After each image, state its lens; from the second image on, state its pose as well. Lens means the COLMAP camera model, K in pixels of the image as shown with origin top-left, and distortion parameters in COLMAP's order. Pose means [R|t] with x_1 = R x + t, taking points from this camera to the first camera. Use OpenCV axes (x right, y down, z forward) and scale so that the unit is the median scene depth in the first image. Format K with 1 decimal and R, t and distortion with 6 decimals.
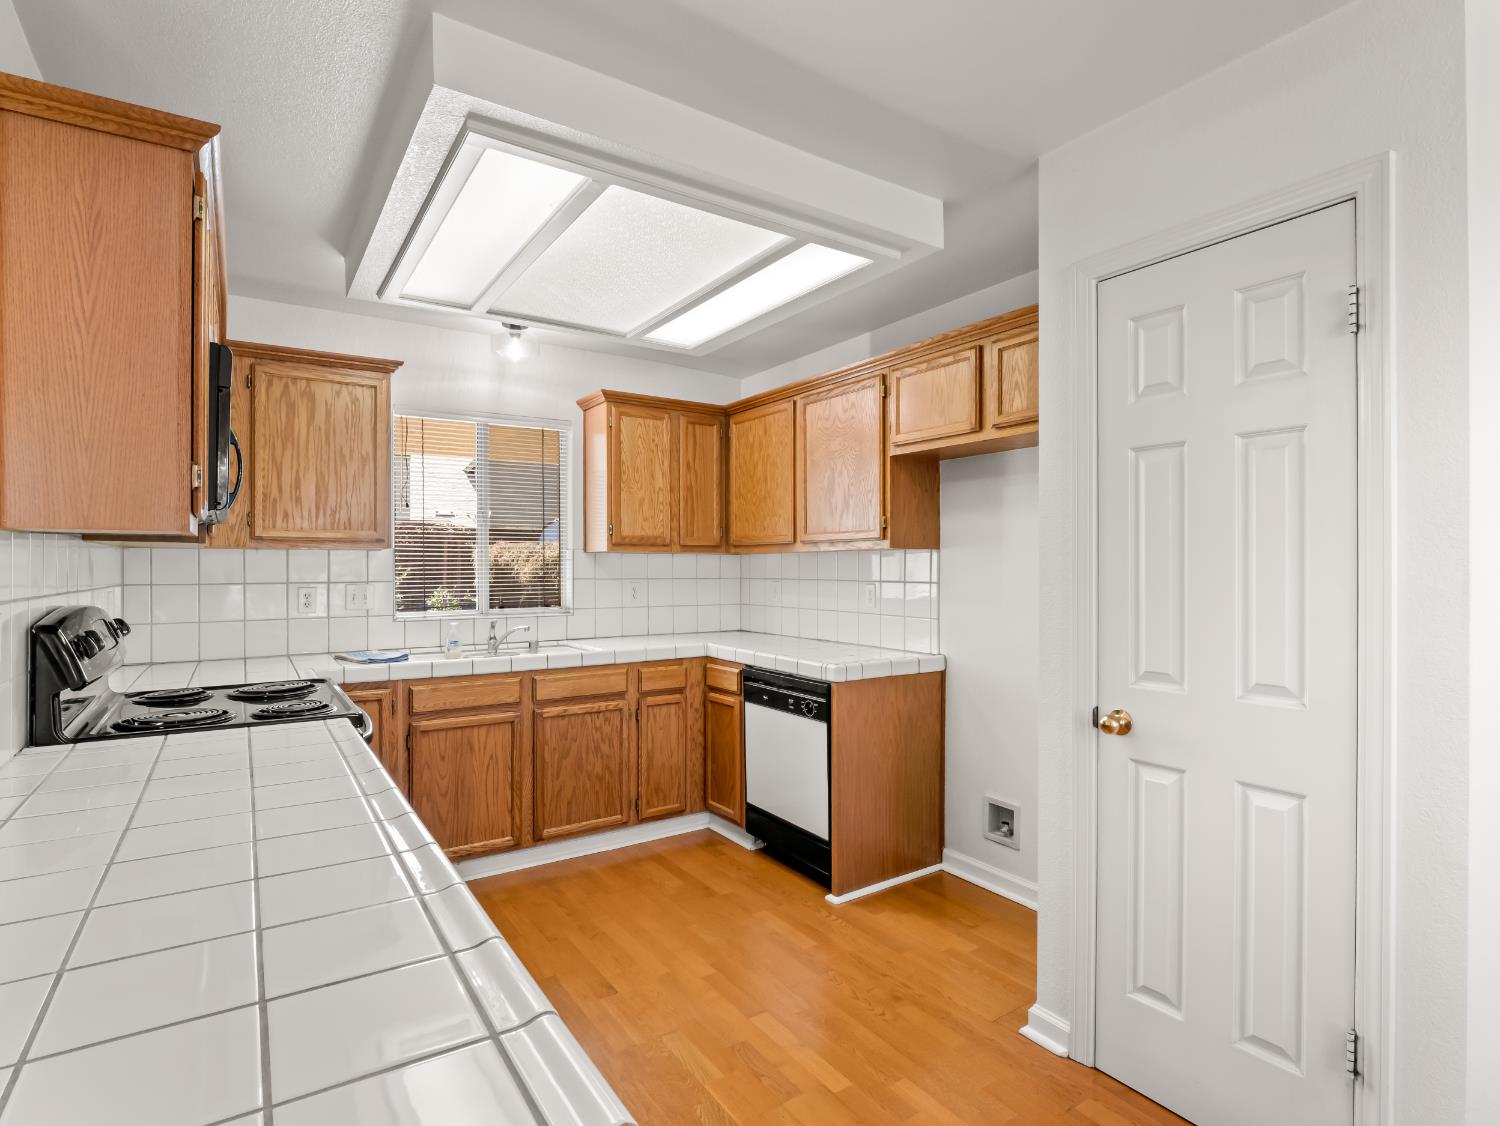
lens RADIAL K [[762.0, 0, 747.5], [0, 762.0, 564.5], [0, 0, 1]] dist [-0.001217, -0.000557]
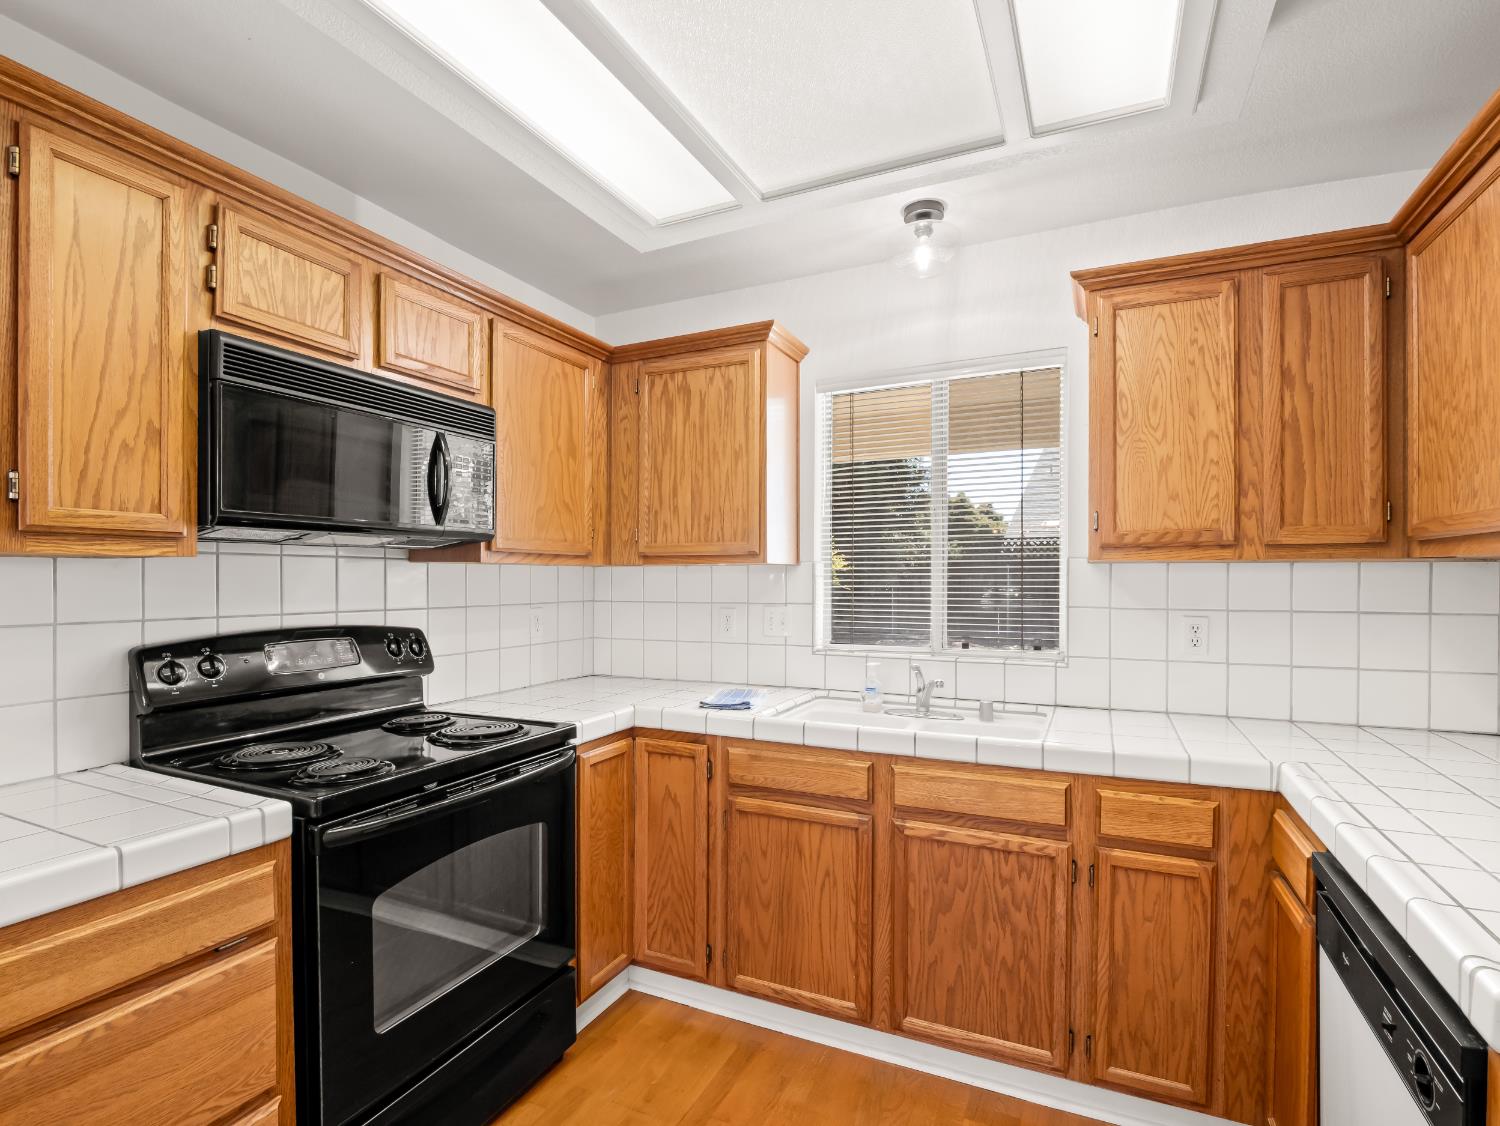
lens RADIAL K [[729.8, 0, 763.1], [0, 729.8, 584.5], [0, 0, 1]] dist [-0.011640, -0.002053]
pose [[0.522247, 0.008752, -0.852749, 0.161470], [0.001461, 0.999937, 0.011157, -0.006594], [0.852793, -0.007073, 0.522202, 0.569083]]
